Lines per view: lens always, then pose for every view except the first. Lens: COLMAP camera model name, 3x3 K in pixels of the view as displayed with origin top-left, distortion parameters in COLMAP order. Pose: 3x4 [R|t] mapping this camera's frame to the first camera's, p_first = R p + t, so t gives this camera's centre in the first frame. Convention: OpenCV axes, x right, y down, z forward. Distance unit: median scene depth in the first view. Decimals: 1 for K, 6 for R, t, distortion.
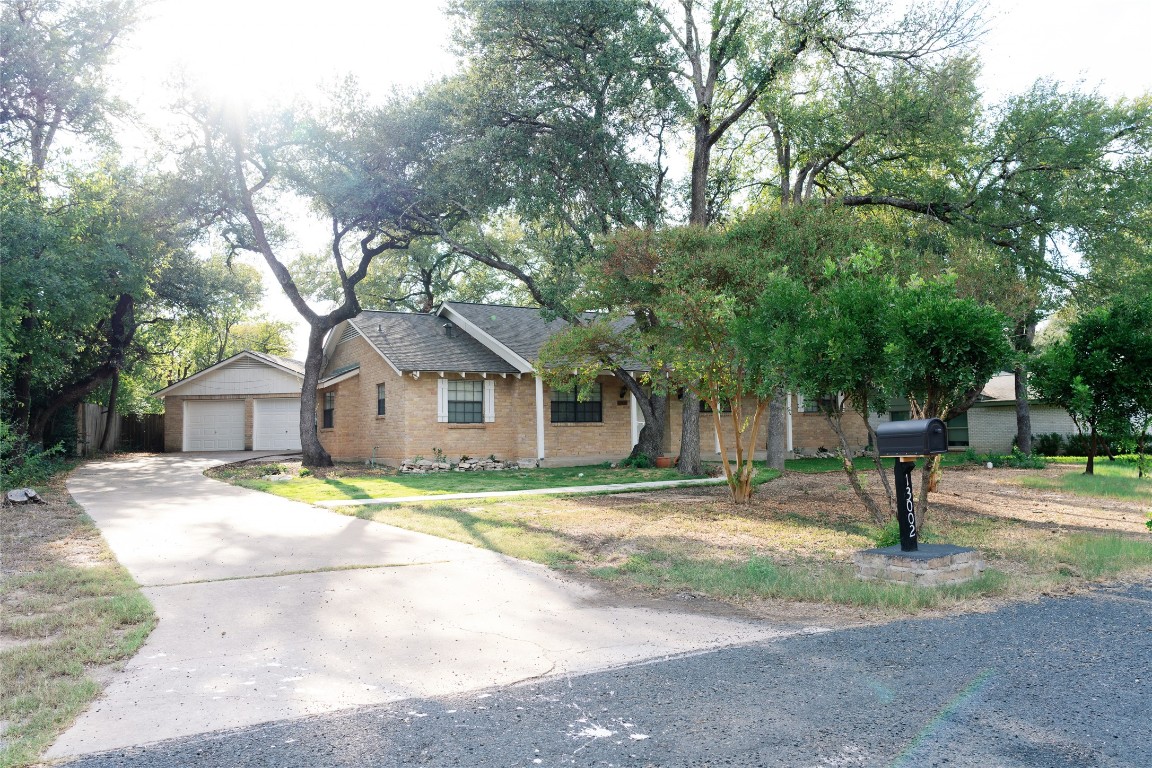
lens RADIAL K [[772.5, 0, 576.0], [0, 772.5, 384.0], [0, 0, 1]] dist [-0.000404, 0.002900]
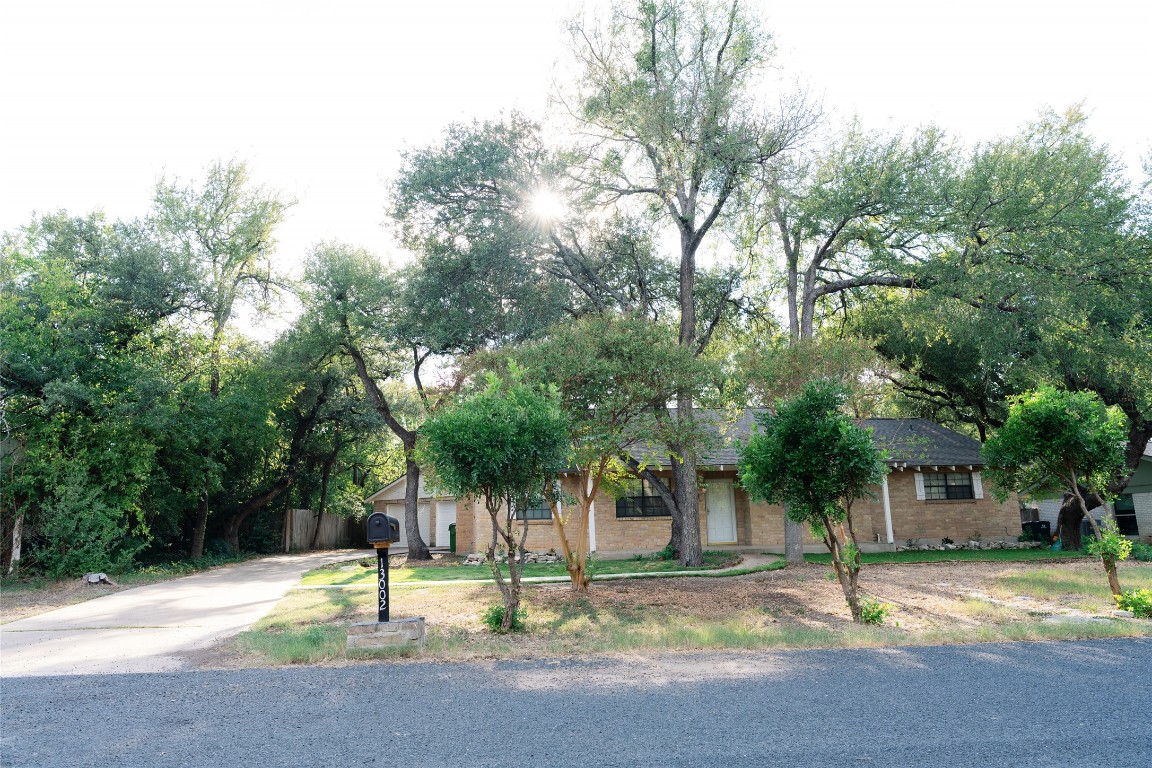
lens RADIAL K [[772.5, 0, 576.0], [0, 772.5, 384.0], [0, 0, 1]] dist [-0.000404, 0.002900]
pose [[0.926092, -0.084658, -0.367676, 0.341483], [0.039837, 0.990995, -0.127837, 0.001779], [0.375188, 0.103742, 0.921125, -0.020898]]
